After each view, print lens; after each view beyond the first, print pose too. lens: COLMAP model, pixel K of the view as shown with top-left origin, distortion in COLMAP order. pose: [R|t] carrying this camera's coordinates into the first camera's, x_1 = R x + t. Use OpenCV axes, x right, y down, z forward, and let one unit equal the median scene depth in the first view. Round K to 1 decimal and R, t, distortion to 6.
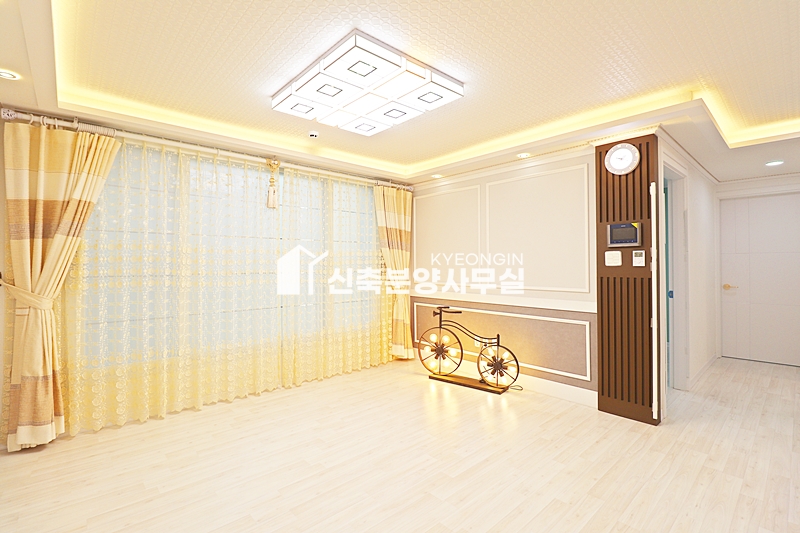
lens RADIAL K [[368.5, 0, 398.1], [0, 368.5, 260.7], [0, 0, 1]] dist [-0.010961, -0.006575]
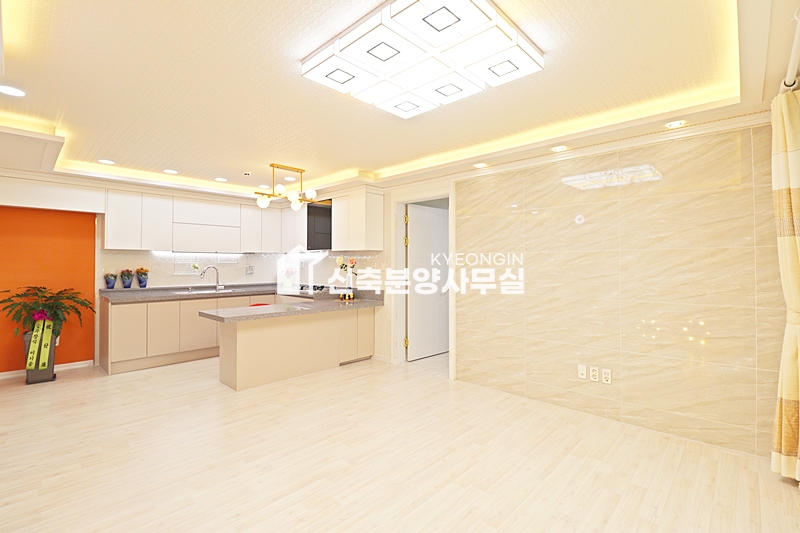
lens RADIAL K [[368.5, 0, 403.8], [0, 368.5, 260.1], [0, 0, 1]] dist [-0.010961, -0.006575]
pose [[-0.996036, 0.001200, -0.088941, 0.014158], [0.002860, 0.999824, -0.018531, -0.000223], [0.088903, -0.018712, -0.995864, 1.647770]]
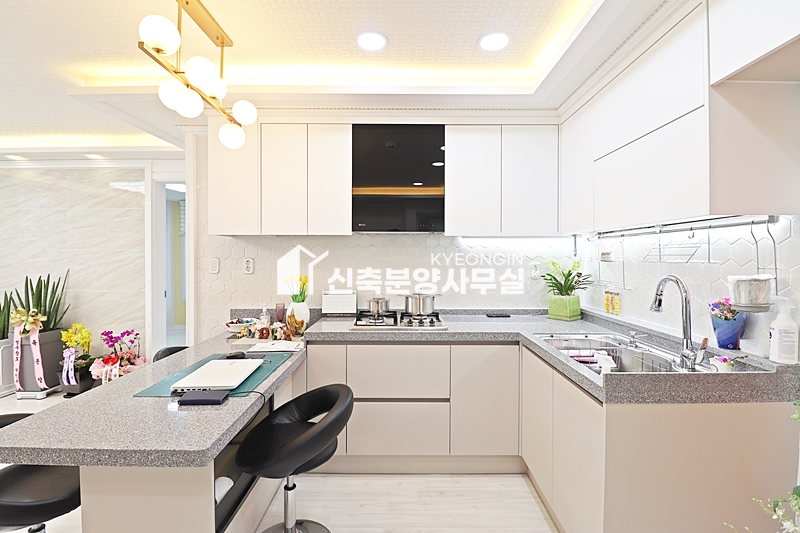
lens RADIAL K [[368.5, 0, 399.7], [0, 368.5, 259.1], [0, 0, 1]] dist [-0.010961, -0.006575]
pose [[-0.666337, 0.006722, -0.745620, 0.980454], [0.004330, 0.999977, 0.005145, -0.031025], [0.745638, 0.000200, -0.666351, 0.216528]]
